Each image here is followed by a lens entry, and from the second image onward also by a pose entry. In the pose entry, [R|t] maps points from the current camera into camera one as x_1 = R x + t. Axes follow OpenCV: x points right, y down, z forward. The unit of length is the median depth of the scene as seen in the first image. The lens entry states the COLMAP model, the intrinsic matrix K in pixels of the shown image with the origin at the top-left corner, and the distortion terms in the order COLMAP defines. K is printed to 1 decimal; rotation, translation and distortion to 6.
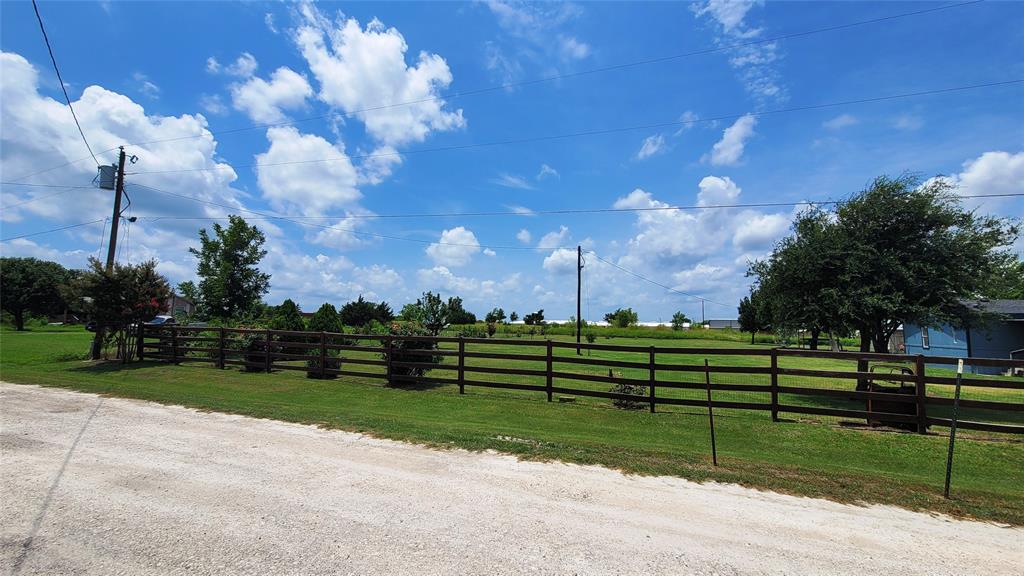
lens RADIAL K [[421.3, 0, 512.0], [0, 421.3, 288.0], [0, 0, 1]] dist [-0.000653, -0.000043]
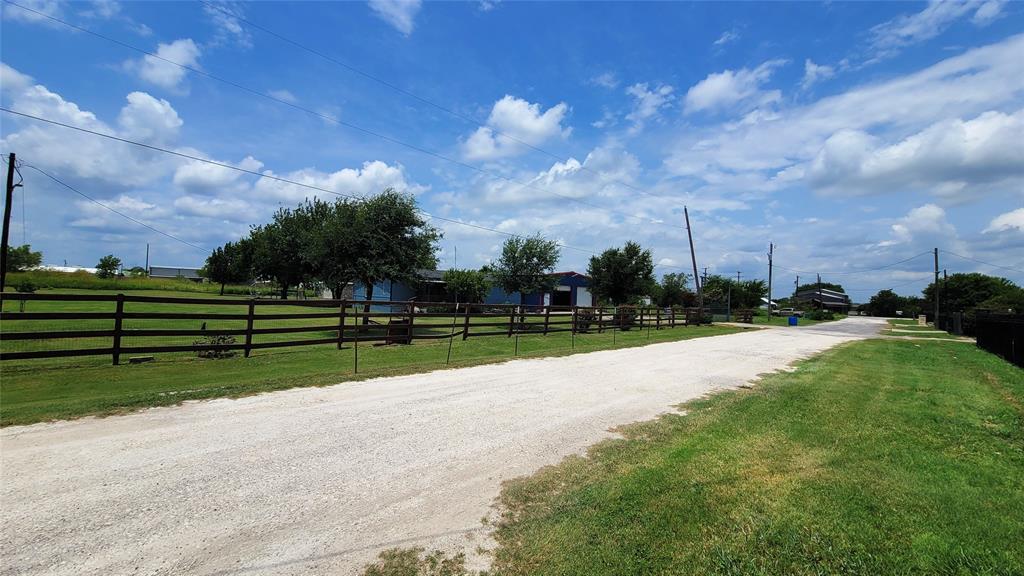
lens RADIAL K [[421.3, 0, 512.0], [0, 421.3, 288.0], [0, 0, 1]] dist [-0.000653, -0.000043]
pose [[0.387546, 0.008100, 0.921815, -0.342027], [-0.115075, 0.992565, 0.039658, -0.012208], [-0.914640, -0.121447, 0.385597, -0.048283]]
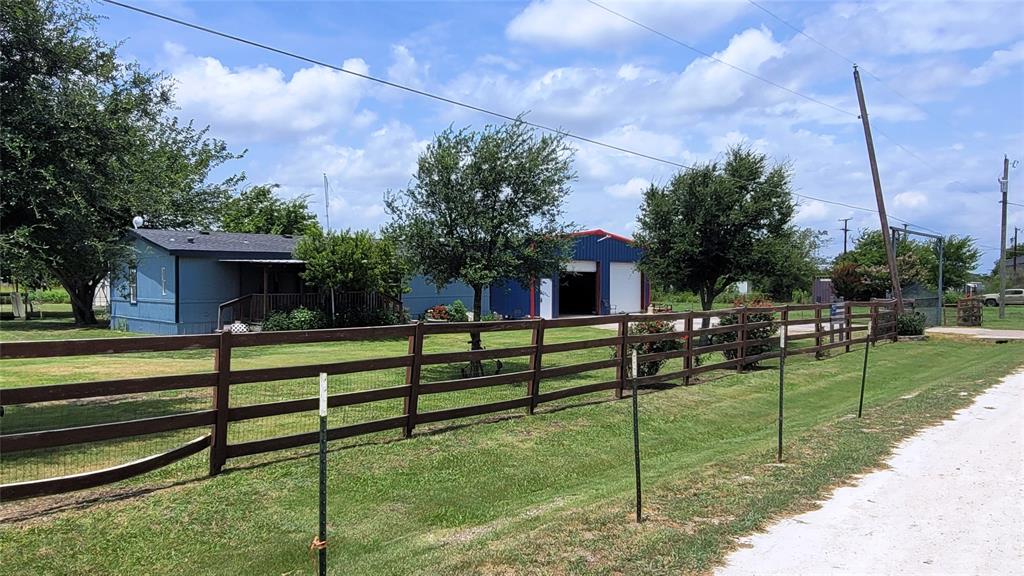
lens RADIAL K [[731.7, 0, 512.0], [0, 731.7, 288.0], [0, 0, 1]] dist [-0.004566, -0.002694]
pose [[0.364376, -0.028548, 0.930814, 0.352368], [-0.078931, 0.994987, 0.061414, 0.012907], [-0.927901, -0.095848, 0.360296, 0.150873]]
